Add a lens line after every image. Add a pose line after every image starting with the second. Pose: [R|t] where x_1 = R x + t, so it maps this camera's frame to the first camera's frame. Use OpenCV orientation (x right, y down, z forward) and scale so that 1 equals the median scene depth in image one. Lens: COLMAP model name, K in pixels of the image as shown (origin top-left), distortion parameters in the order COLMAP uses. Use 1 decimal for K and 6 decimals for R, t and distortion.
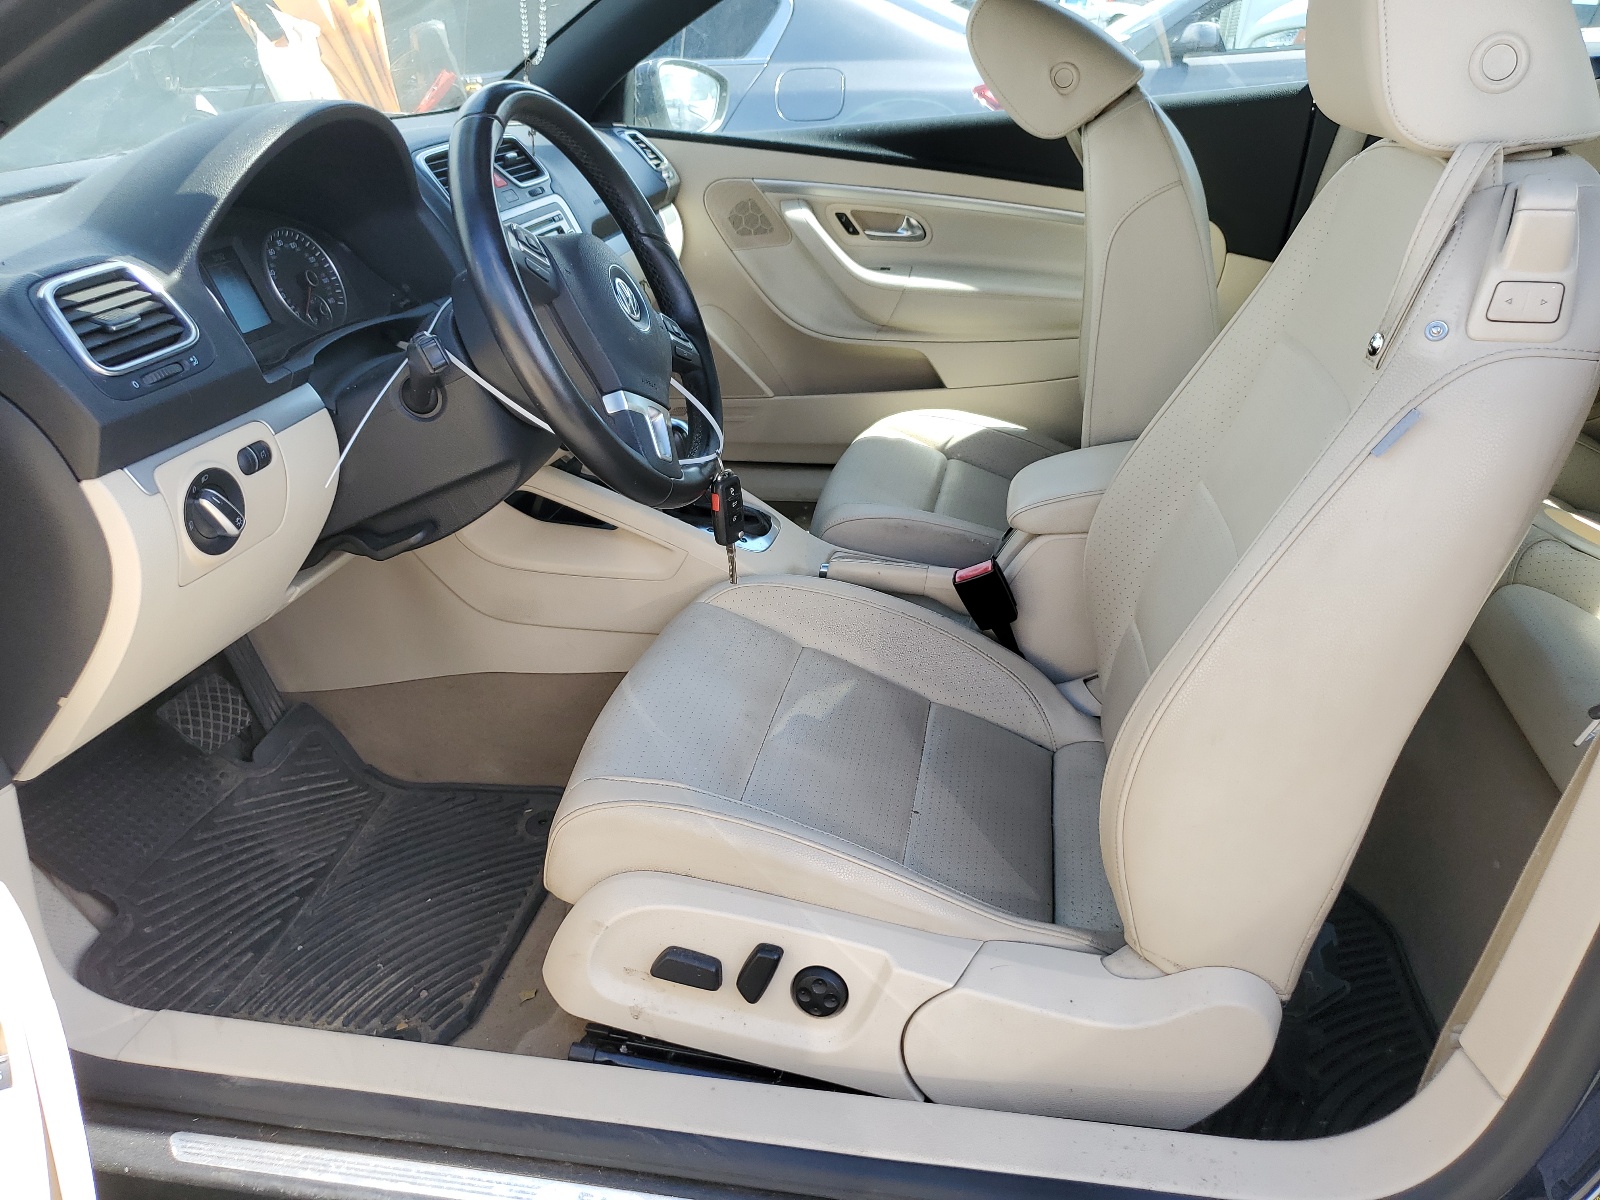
lens RADIAL K [[1270.1, 0, 837.1], [0, 1270.1, 600.7], [0, 0, 1]] dist [0.000908, 0.049806]
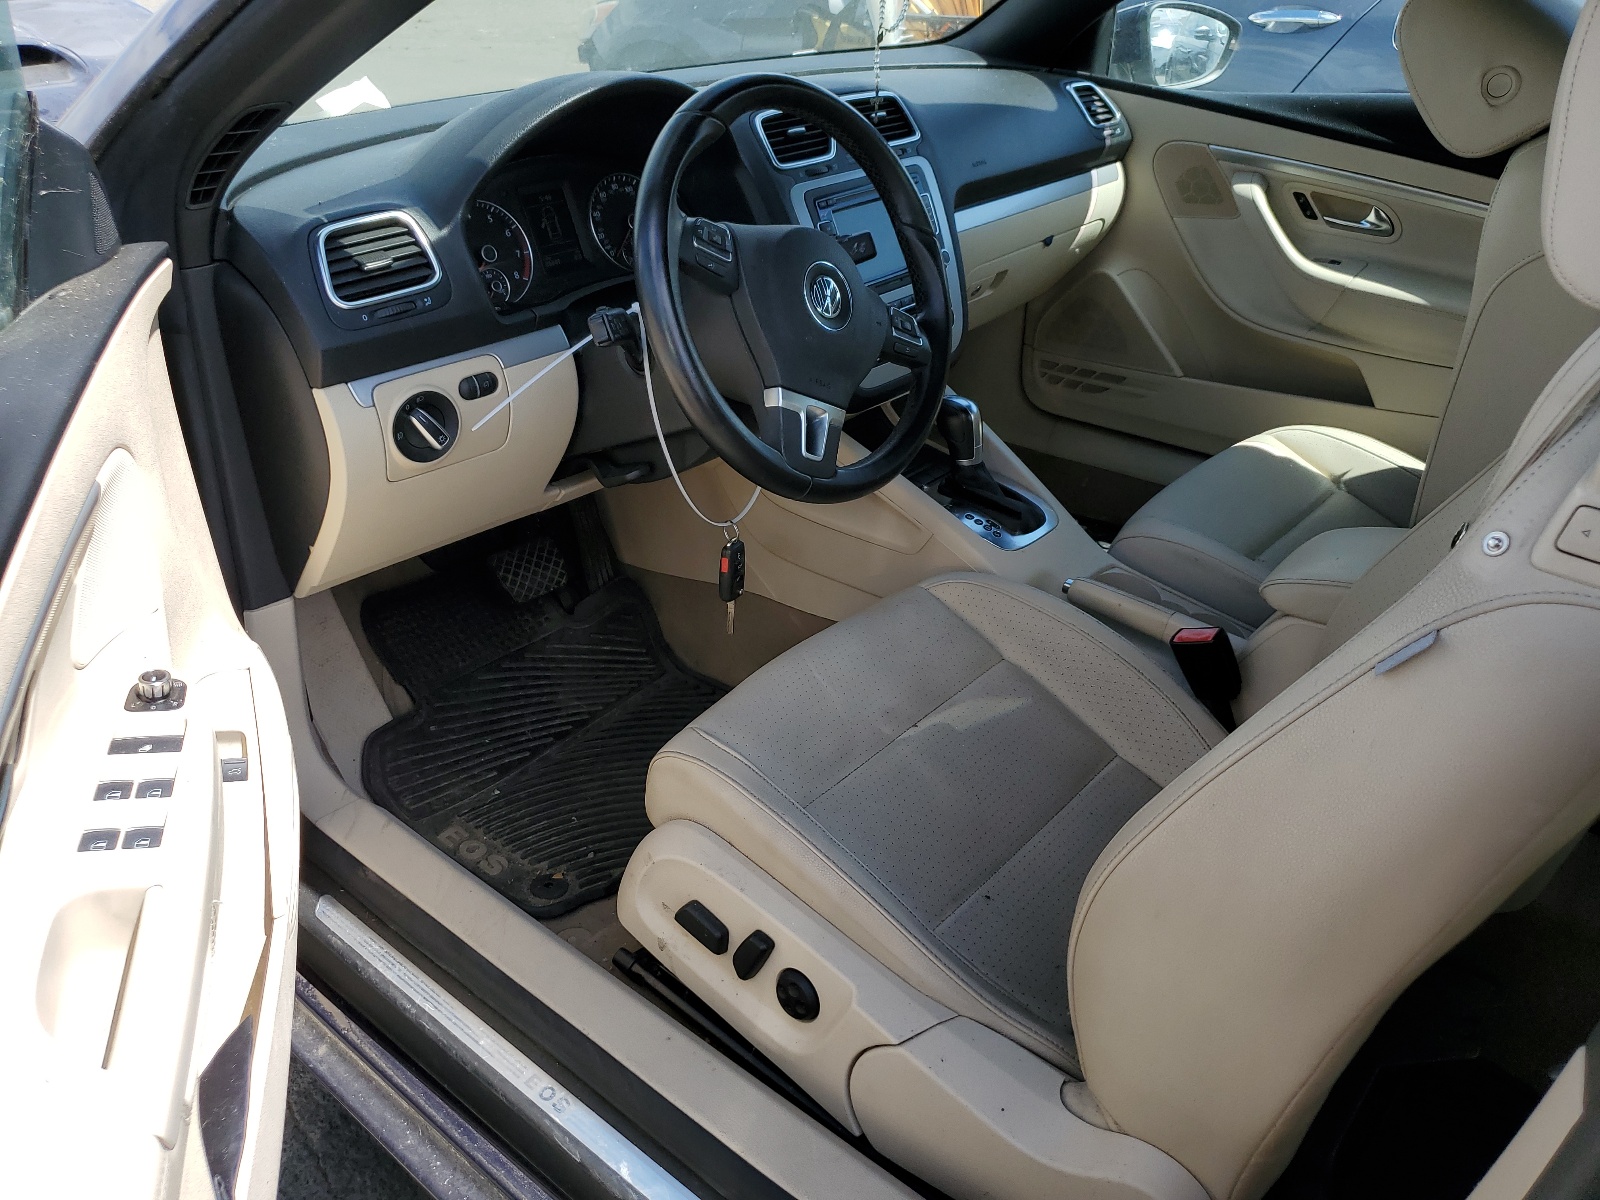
lens RADIAL K [[1270.1, 0, 837.1], [0, 1270.1, 600.7], [0, 0, 1]] dist [0.000908, 0.049806]
pose [[0.865412, 0.267588, -0.423626, 0.282904], [-0.231558, 0.963343, 0.135463, -0.116591], [0.444346, -0.019138, 0.895651, 0.067012]]
